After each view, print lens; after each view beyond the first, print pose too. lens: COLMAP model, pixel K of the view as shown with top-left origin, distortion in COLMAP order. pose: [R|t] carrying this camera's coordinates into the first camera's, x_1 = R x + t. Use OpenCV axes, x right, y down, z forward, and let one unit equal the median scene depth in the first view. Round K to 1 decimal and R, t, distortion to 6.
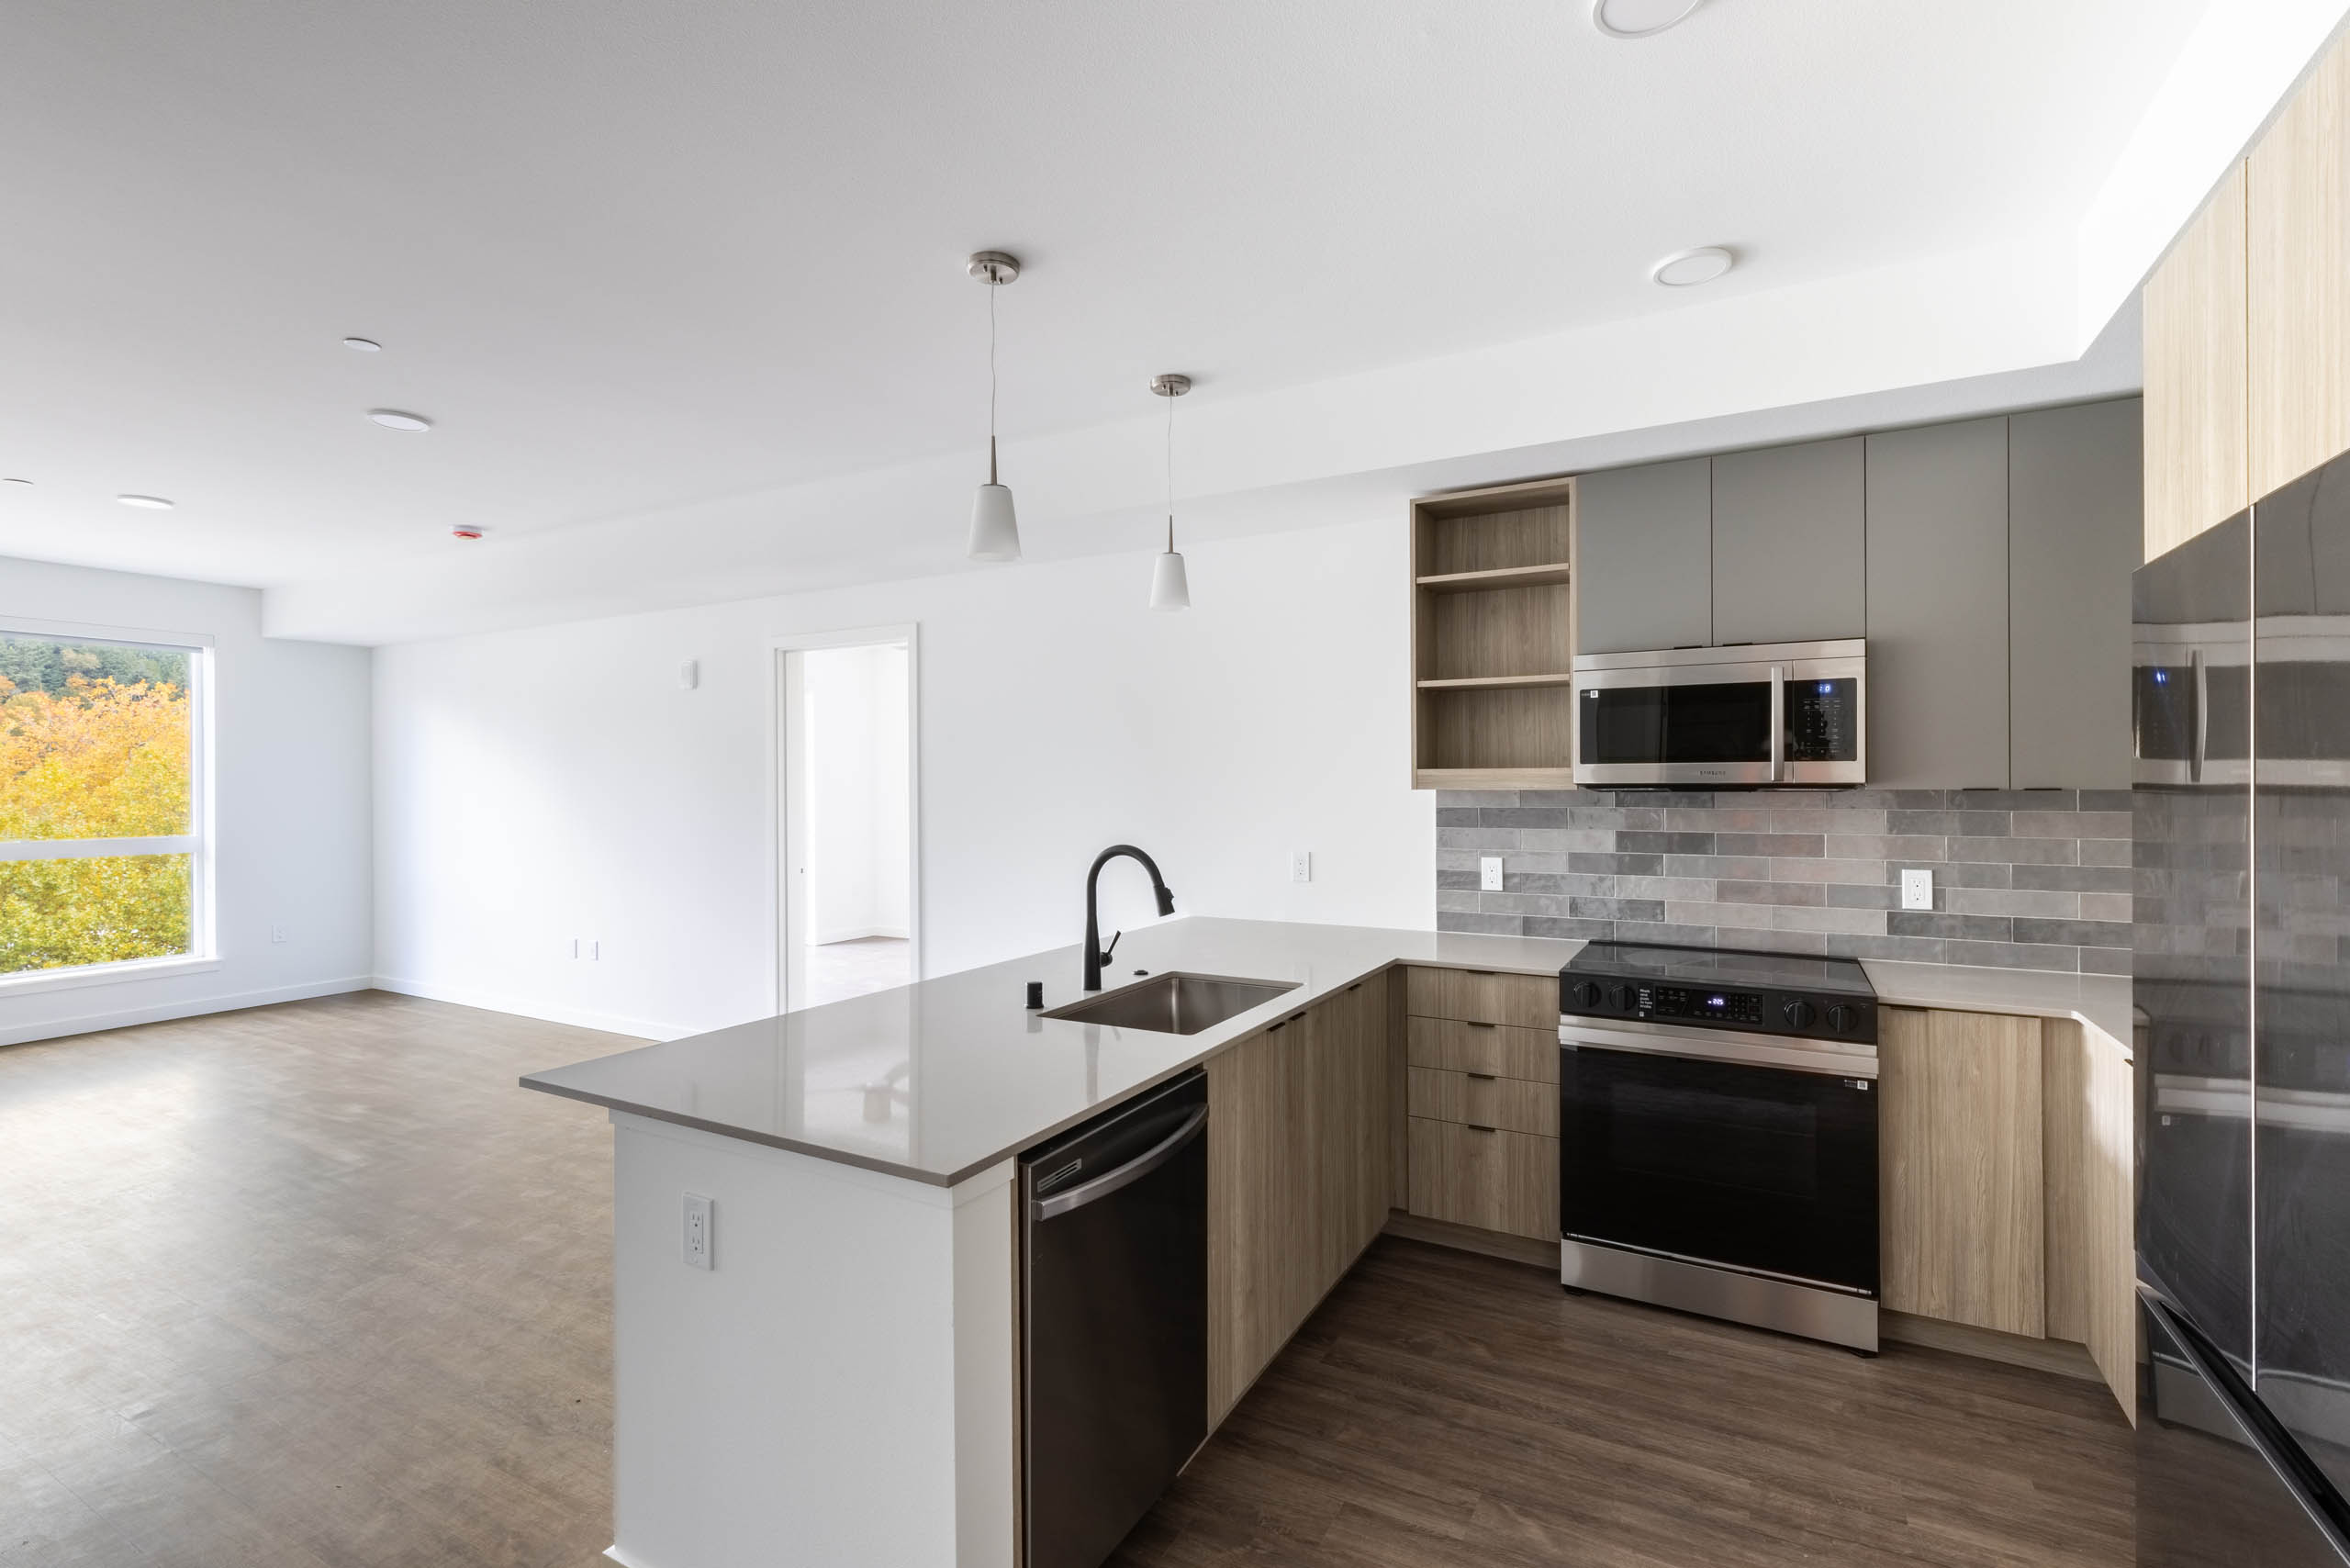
lens RADIAL K [[1063.5, 0, 1191.0], [0, 1063.5, 785.0], [0, 0, 1]] dist [0.005769, 0.000110]
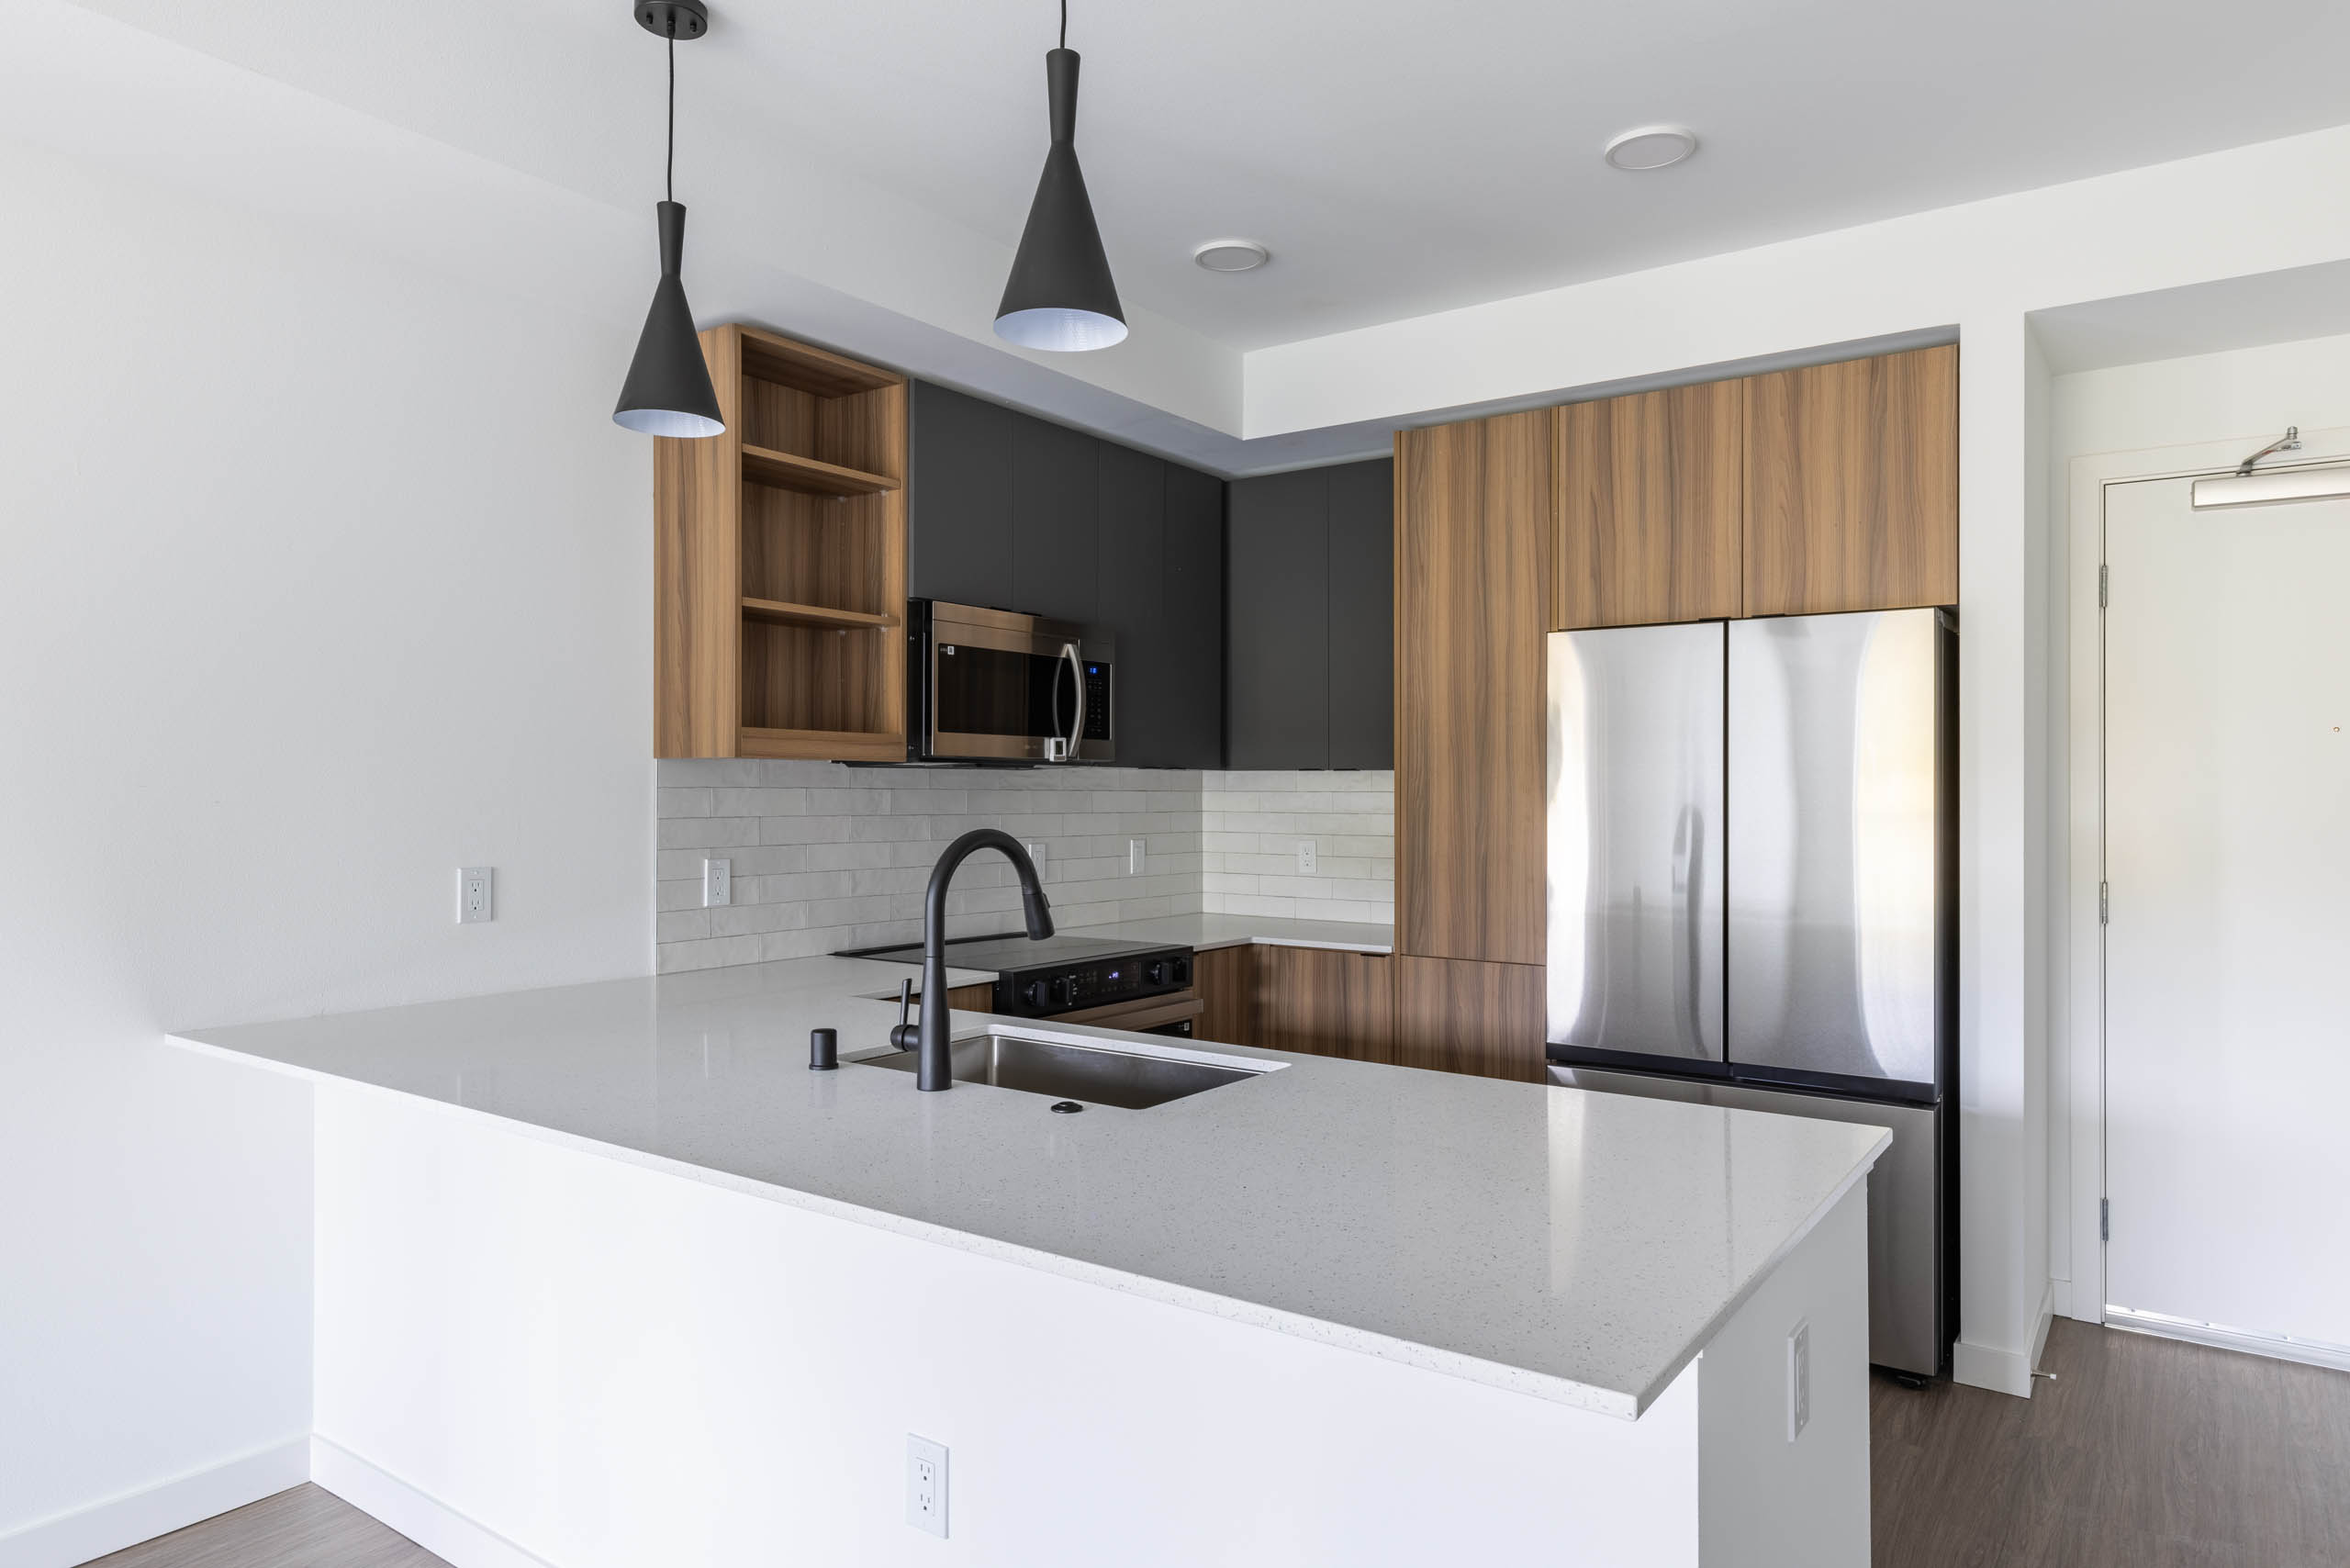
lens RADIAL K [[1363.9, 0, 1193.4], [0, 1363.9, 791.5], [0, 0, 1]] dist [0.009896, 0.001060]
pose [[0.136173, -0.000843, 0.990685, -0.841461], [-0.006896, 0.999975, 0.001799, 0.030613], [-0.990661, -0.007077, 0.136164, 0.826723]]
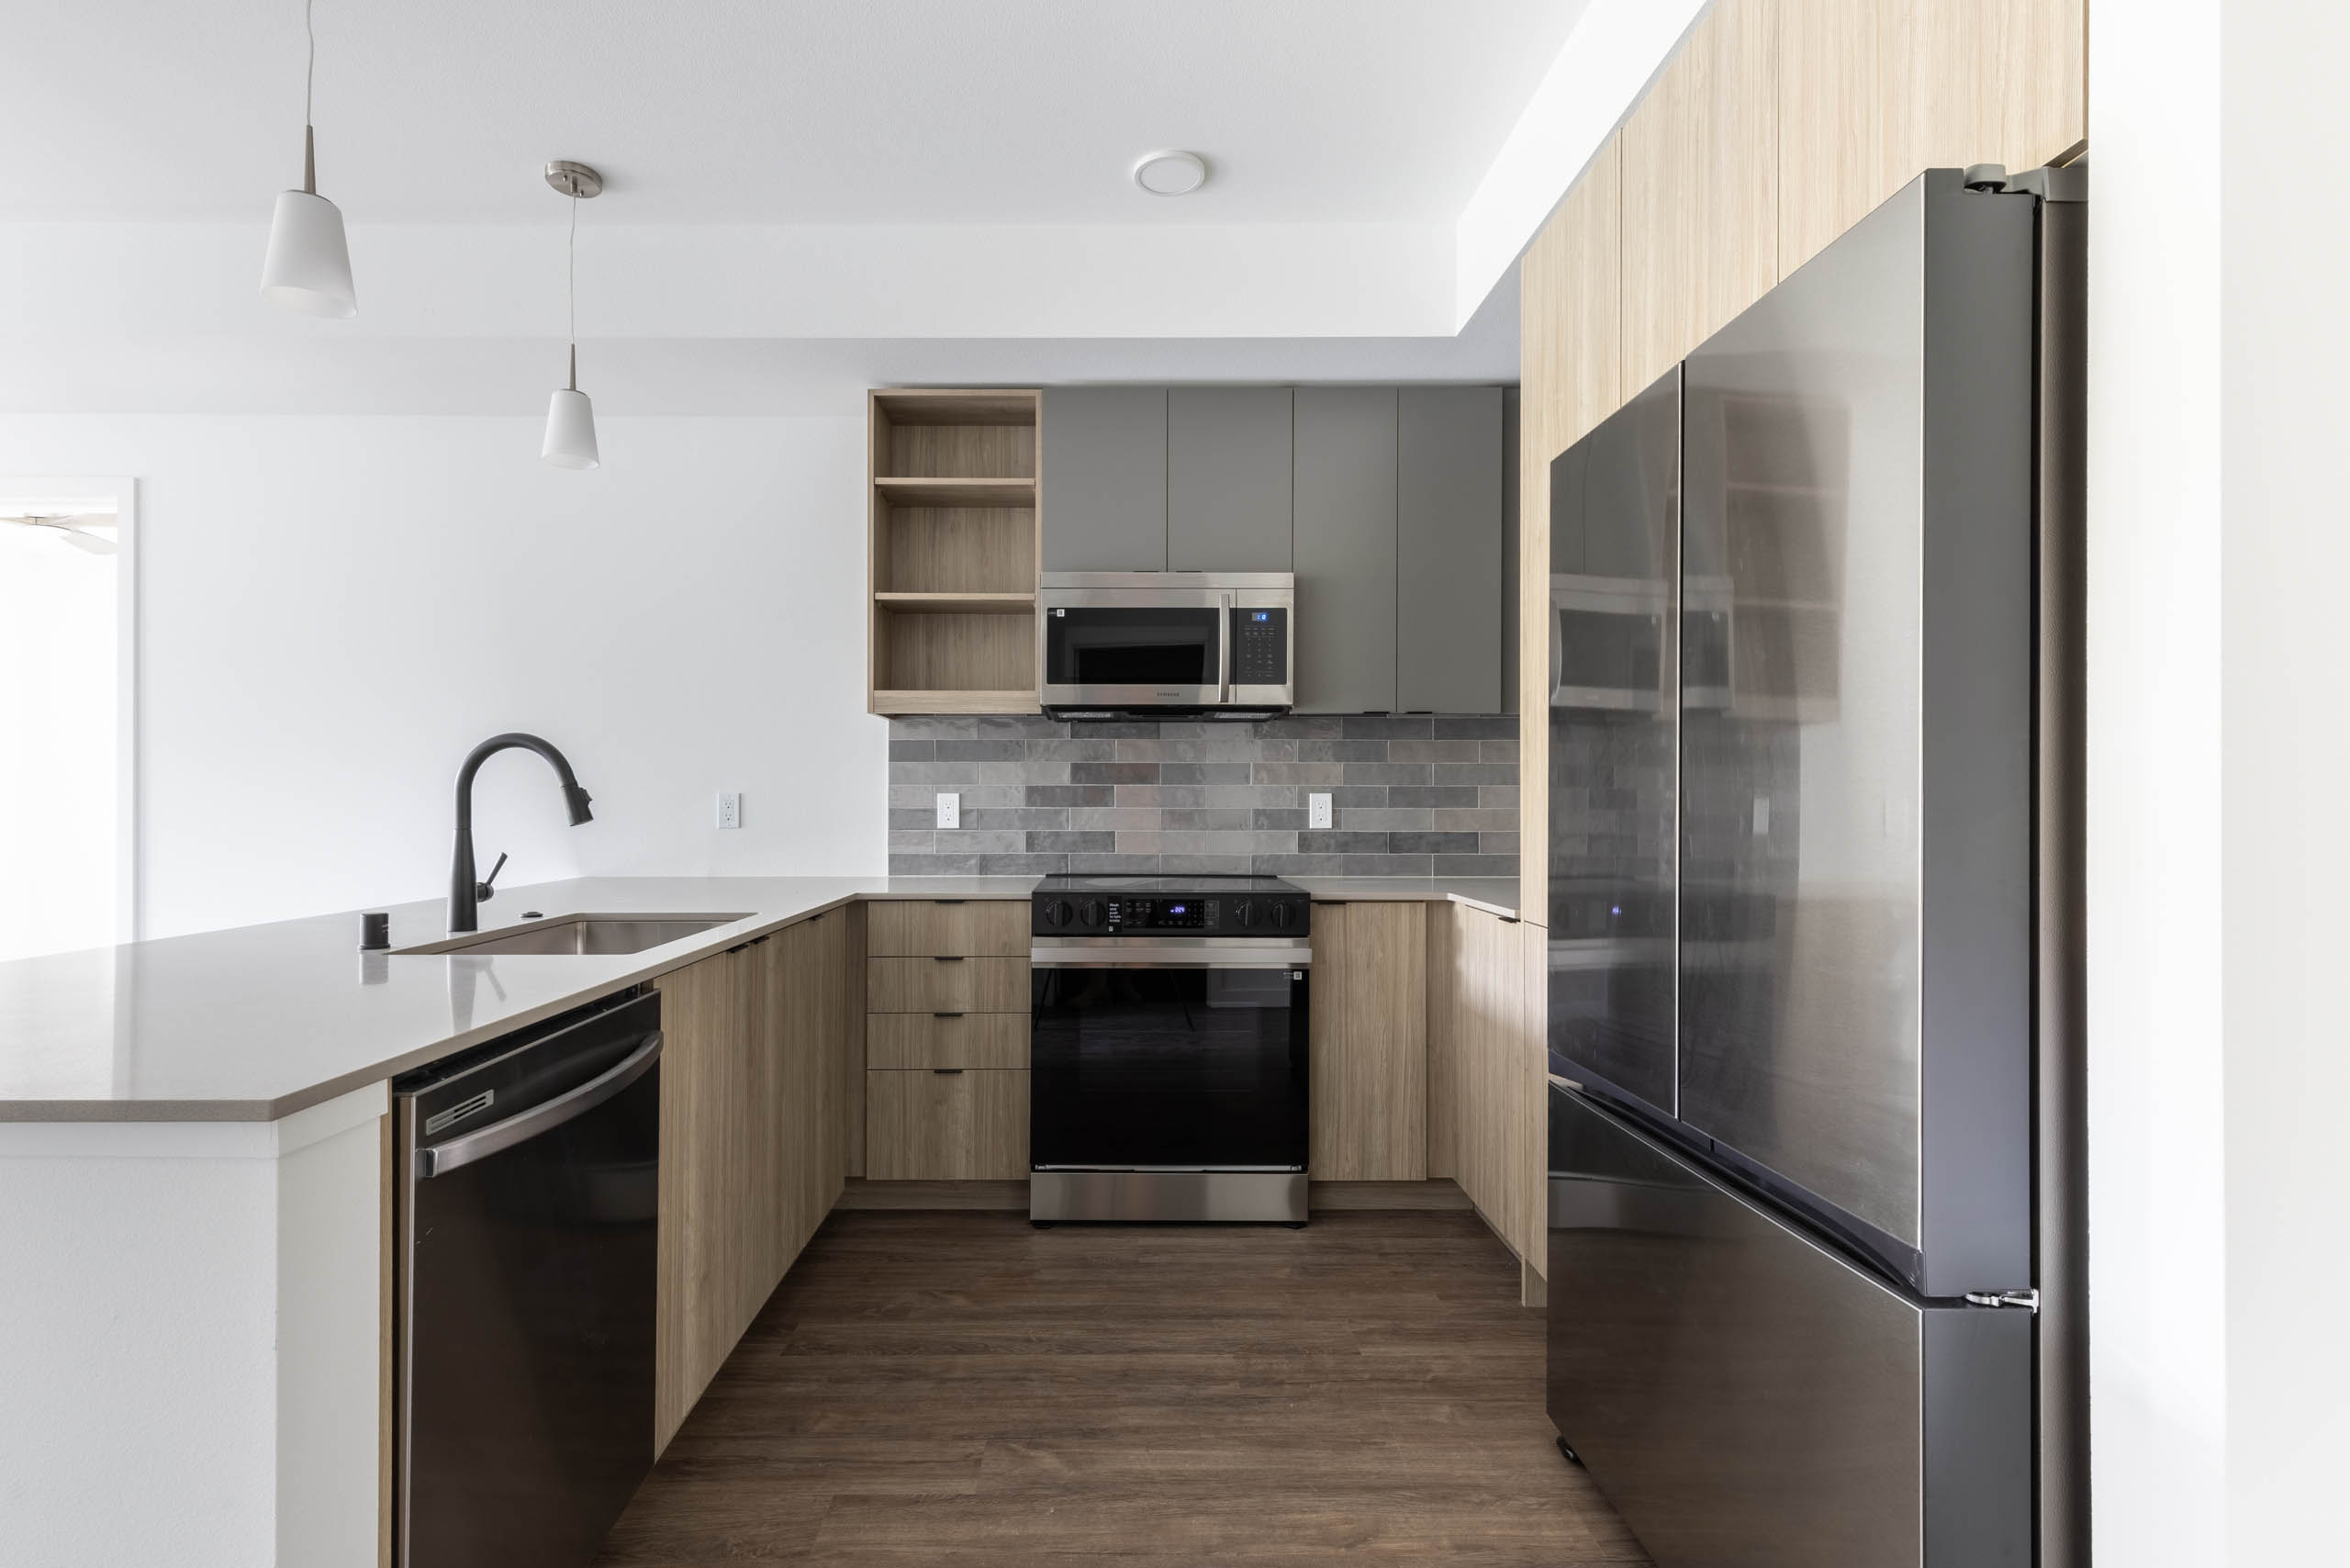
lens RADIAL K [[1092.2, 0, 1137.9], [0, 1092.2, 780.5], [0, 0, 1]] dist [0.011172, -0.002133]
pose [[0.877908, 0.006483, 0.478785, -0.049052], [-0.002821, 0.999961, -0.008367, 0.096621], [-0.478820, 0.005995, 0.877892, 0.105161]]
